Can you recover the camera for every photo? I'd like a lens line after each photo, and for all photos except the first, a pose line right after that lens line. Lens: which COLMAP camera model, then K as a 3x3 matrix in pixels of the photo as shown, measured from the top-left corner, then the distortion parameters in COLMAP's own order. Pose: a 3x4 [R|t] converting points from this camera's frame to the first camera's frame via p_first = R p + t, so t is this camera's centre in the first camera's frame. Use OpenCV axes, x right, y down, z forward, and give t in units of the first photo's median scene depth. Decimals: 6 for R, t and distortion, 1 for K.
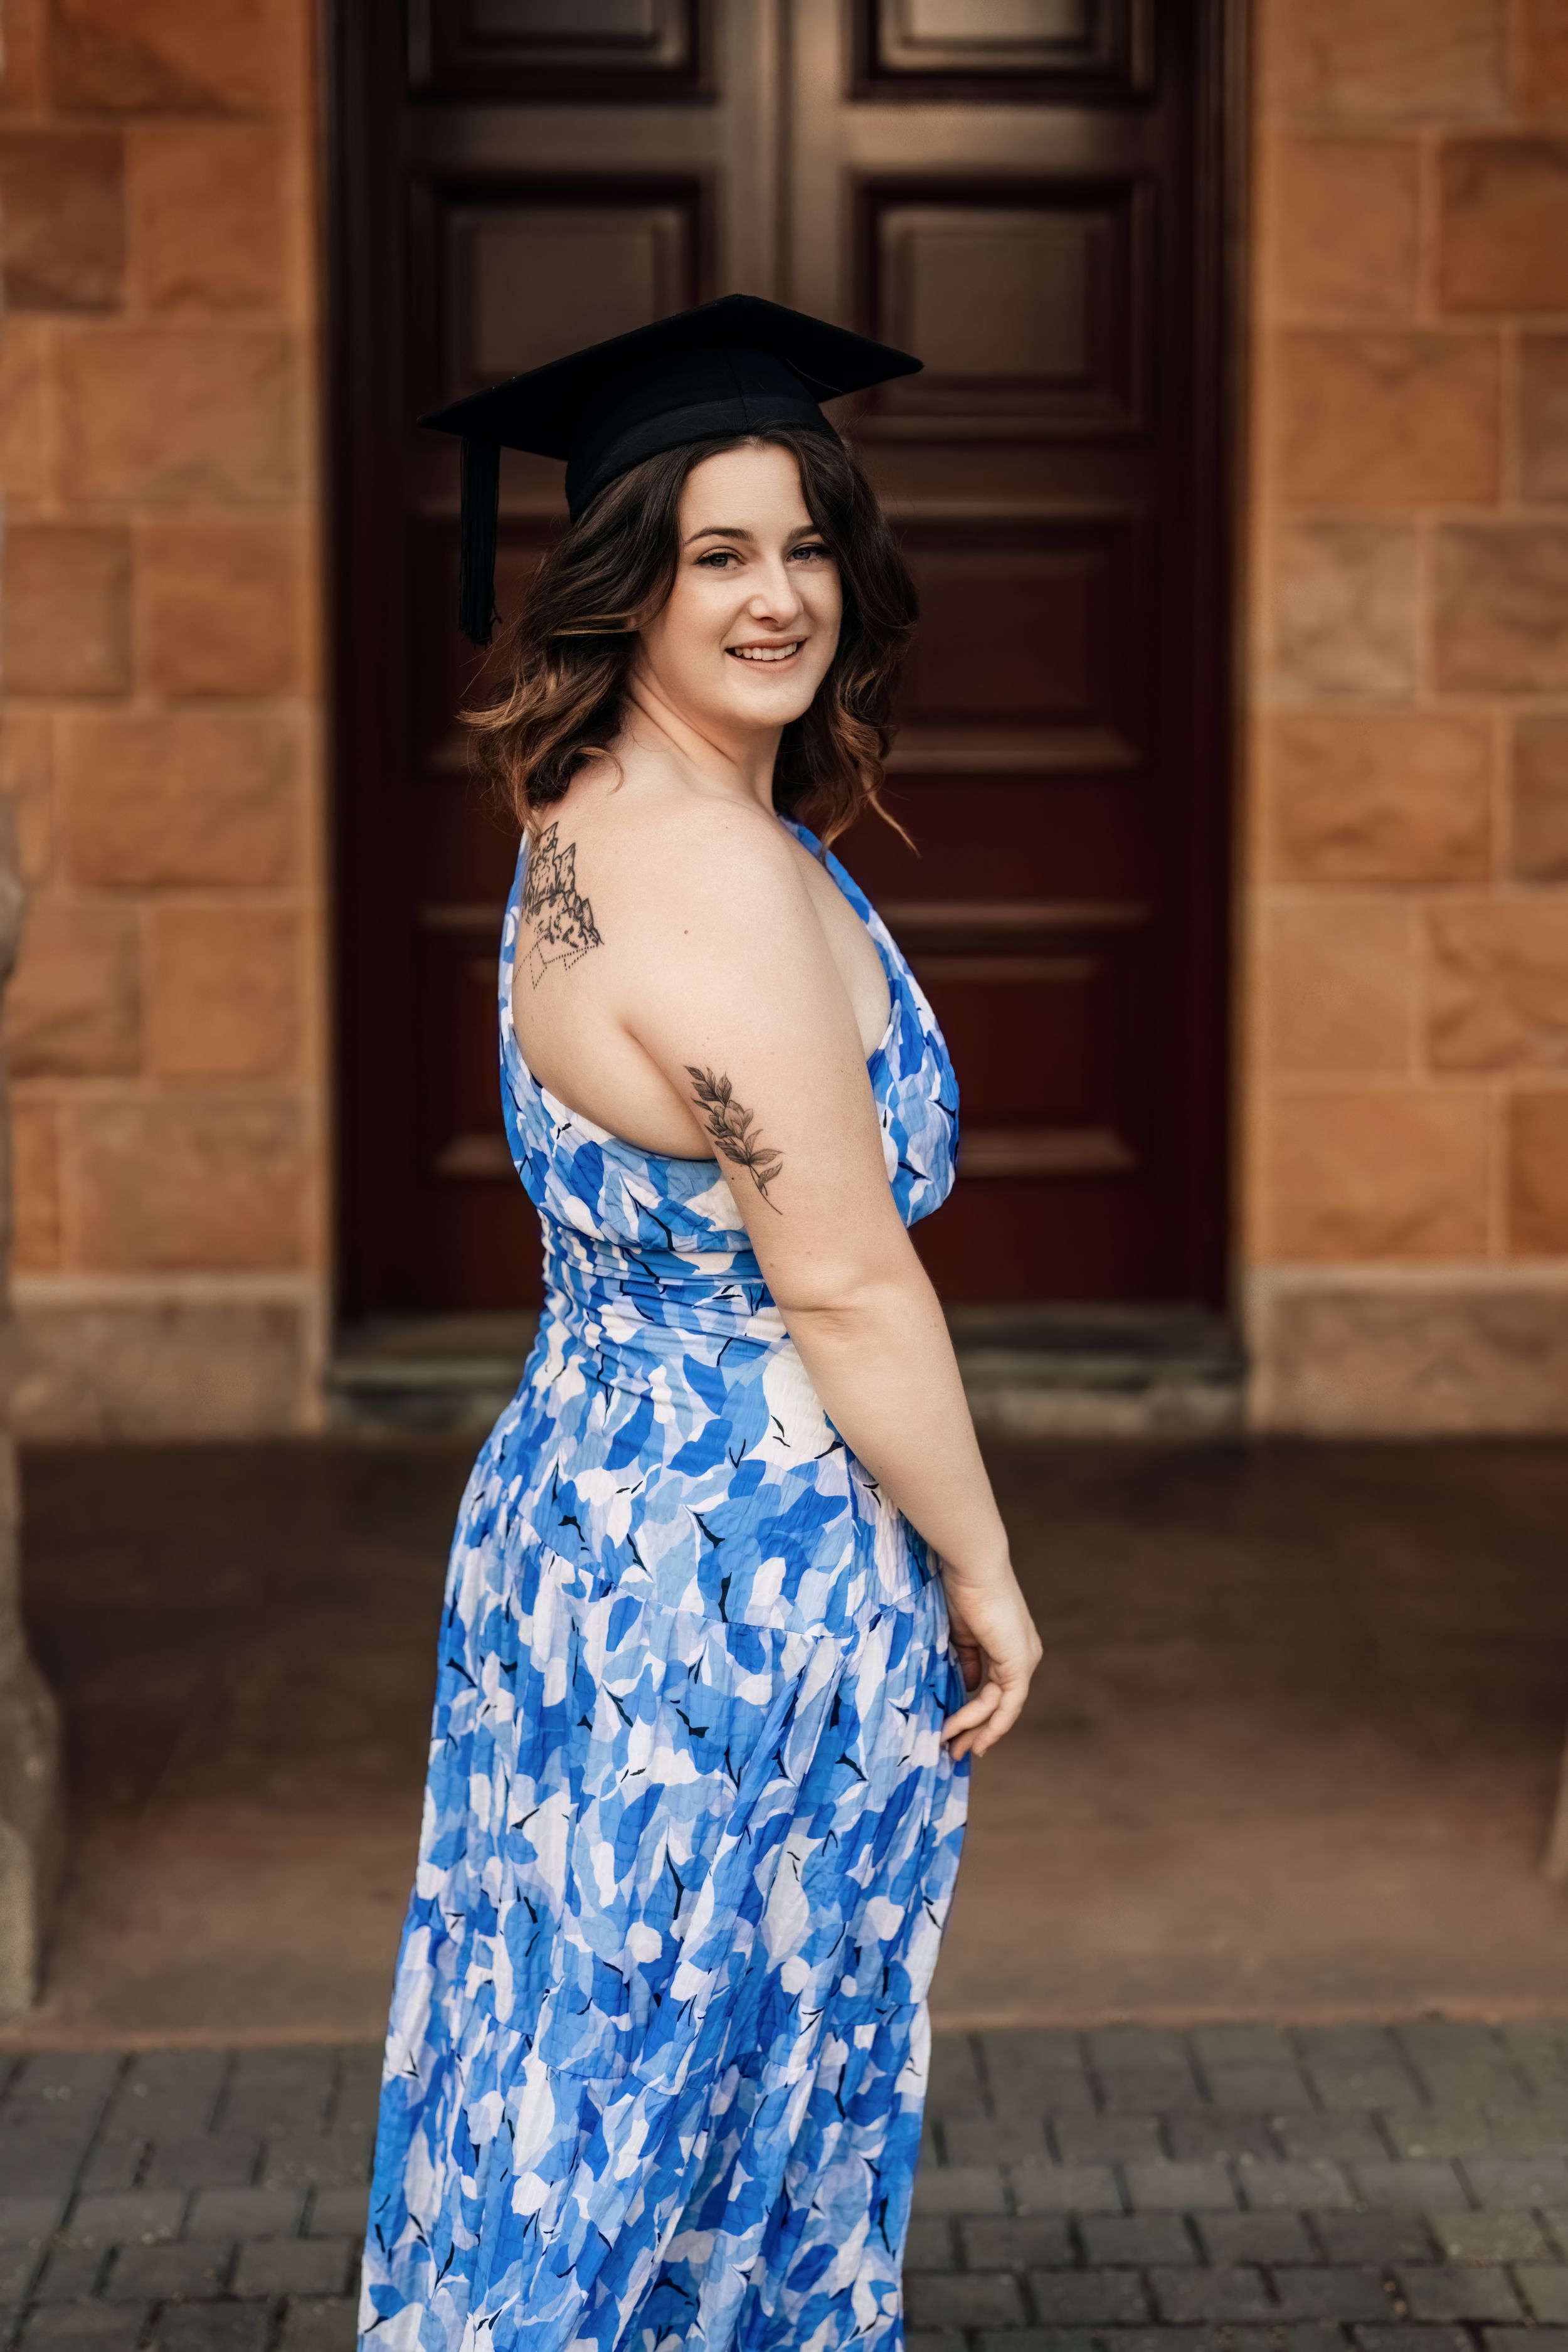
lens RADIAL K [[3251.6, 0, 781.0], [0, 3251.6, 1030.6], [0, 0, 1]] dist [-0.231782, 0.762980]
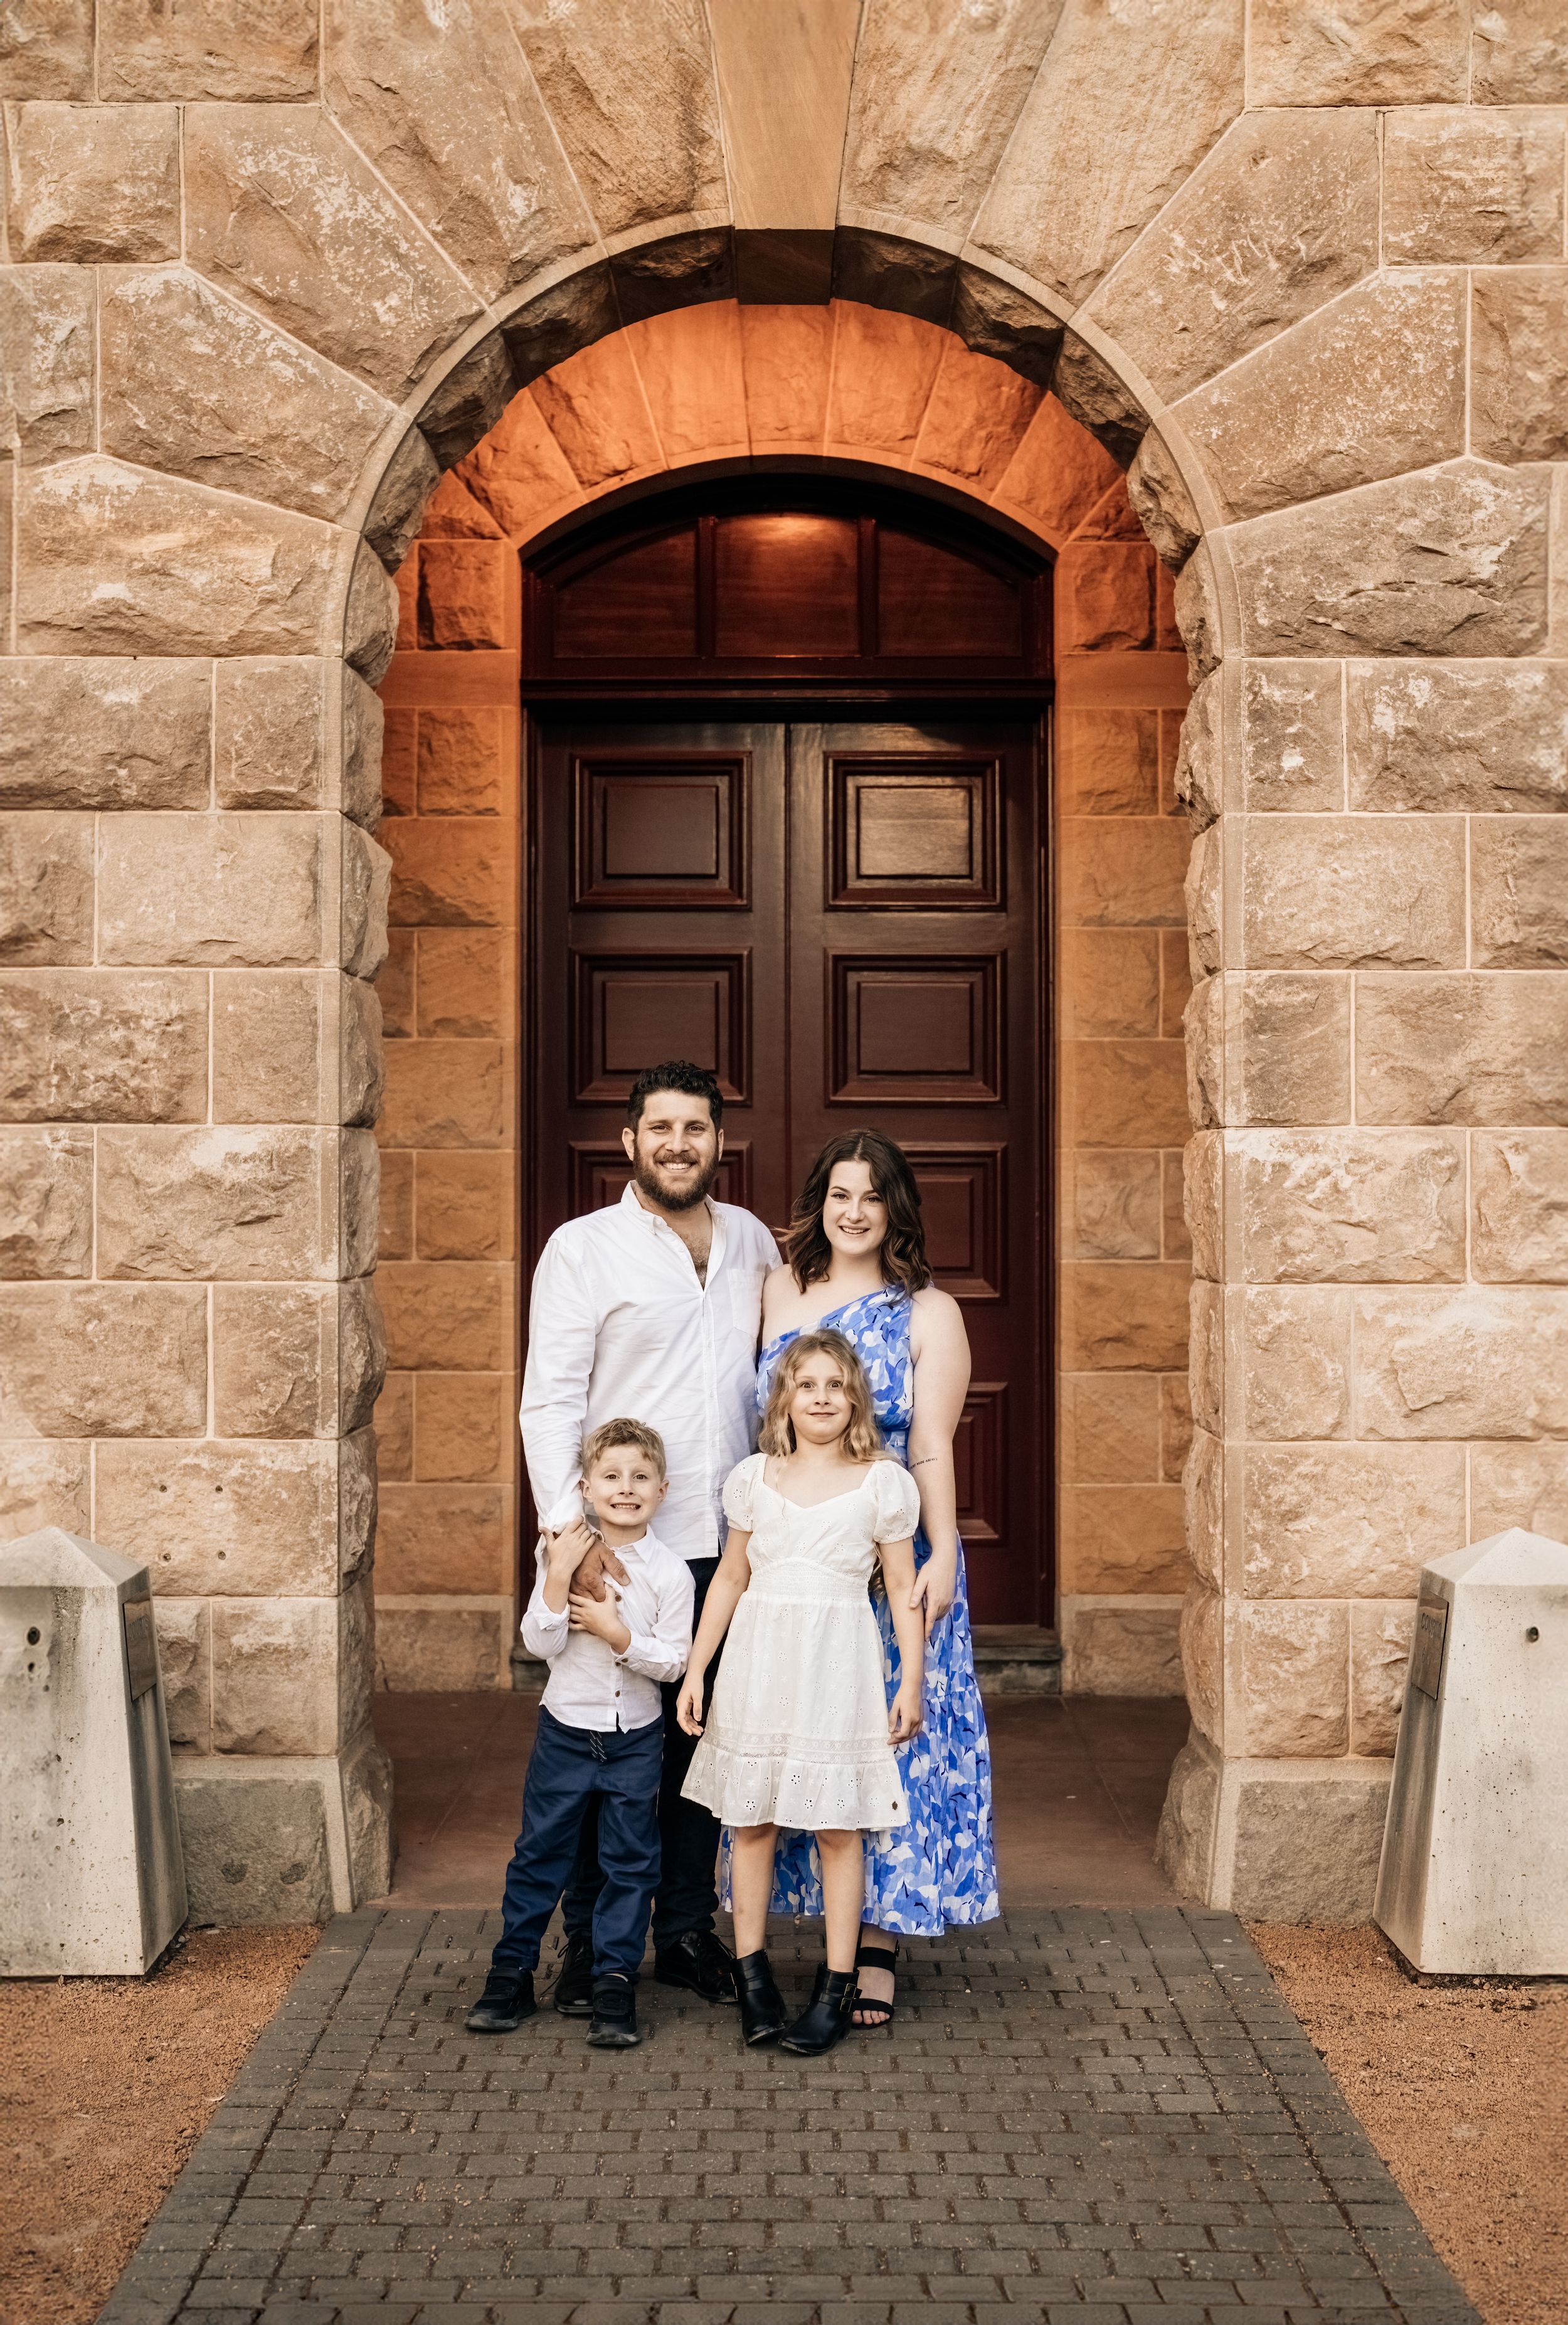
lens RADIAL K [[3334.3, 0, 784.0], [0, 3334.3, 1162.5], [0, 0, 1]] dist [0.005135, 0.001472]
pose [[0.999510, 0.003957, -0.031065, 0.054448], [-0.007953, 0.991537, -0.129584, 0.076078], [0.030289, 0.129768, 0.991082, -0.761347]]
